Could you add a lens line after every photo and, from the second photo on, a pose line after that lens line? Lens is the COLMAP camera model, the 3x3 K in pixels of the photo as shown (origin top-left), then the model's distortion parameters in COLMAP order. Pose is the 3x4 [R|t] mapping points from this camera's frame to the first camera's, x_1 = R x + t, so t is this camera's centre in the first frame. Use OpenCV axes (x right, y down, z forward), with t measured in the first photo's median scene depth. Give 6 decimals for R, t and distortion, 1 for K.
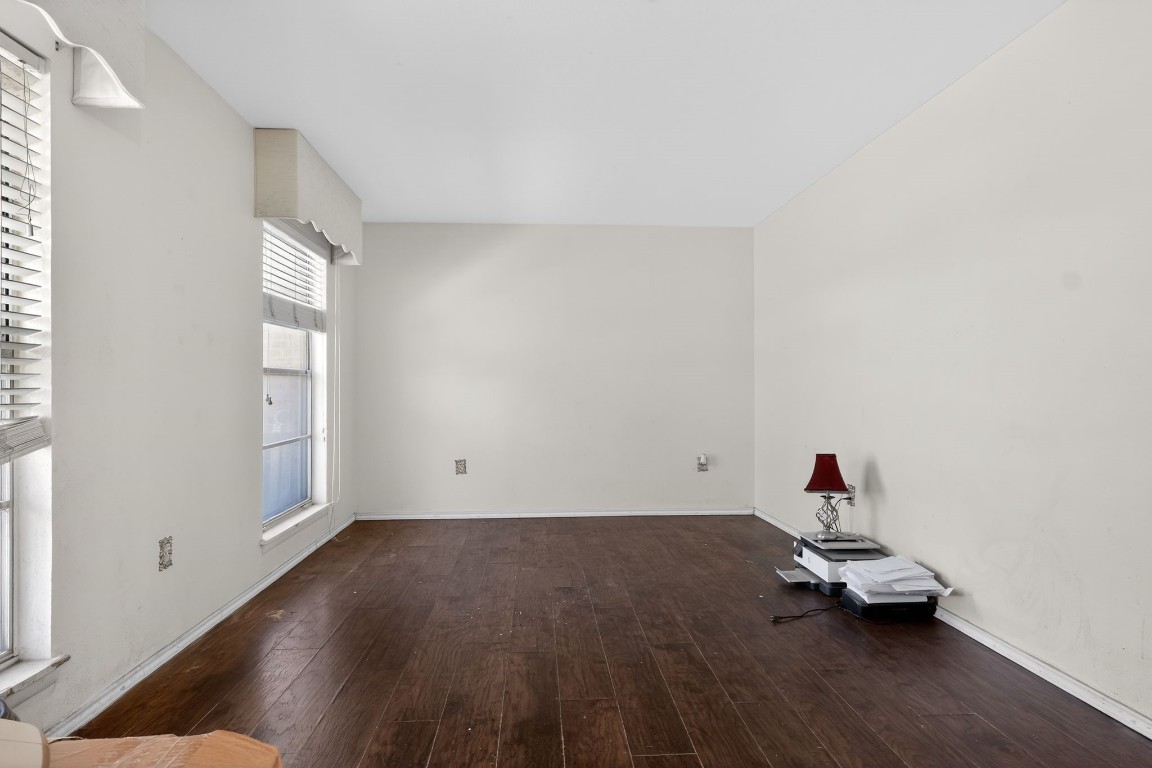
lens RADIAL K [[666.3, 0, 573.6], [0, 666.3, 389.8], [0, 0, 1]] dist [-0.002791, -0.000772]
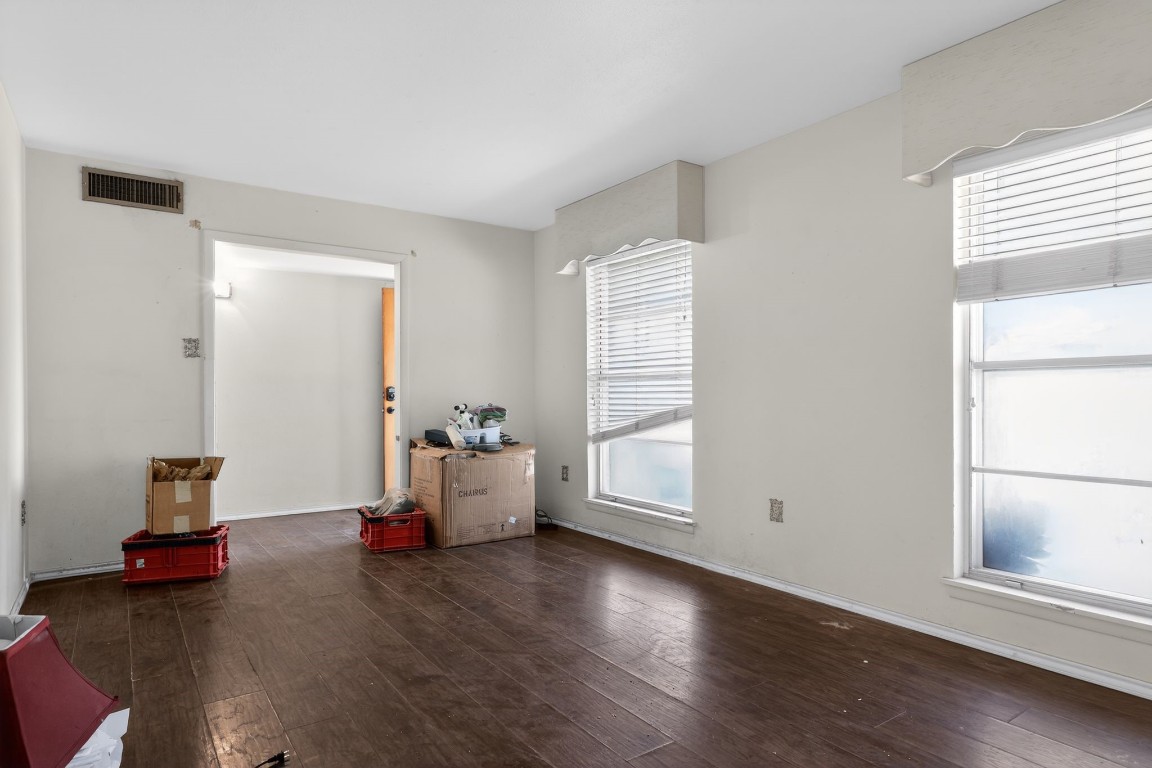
lens RADIAL K [[666.3, 0, 573.6], [0, 666.3, 389.8], [0, 0, 1]] dist [-0.002791, -0.000772]
pose [[-0.857343, -0.001697, -0.514742, 0.434173], [-0.001137, 0.999998, -0.001404, -0.001723], [0.514744, -0.000619, -0.857344, 1.874280]]
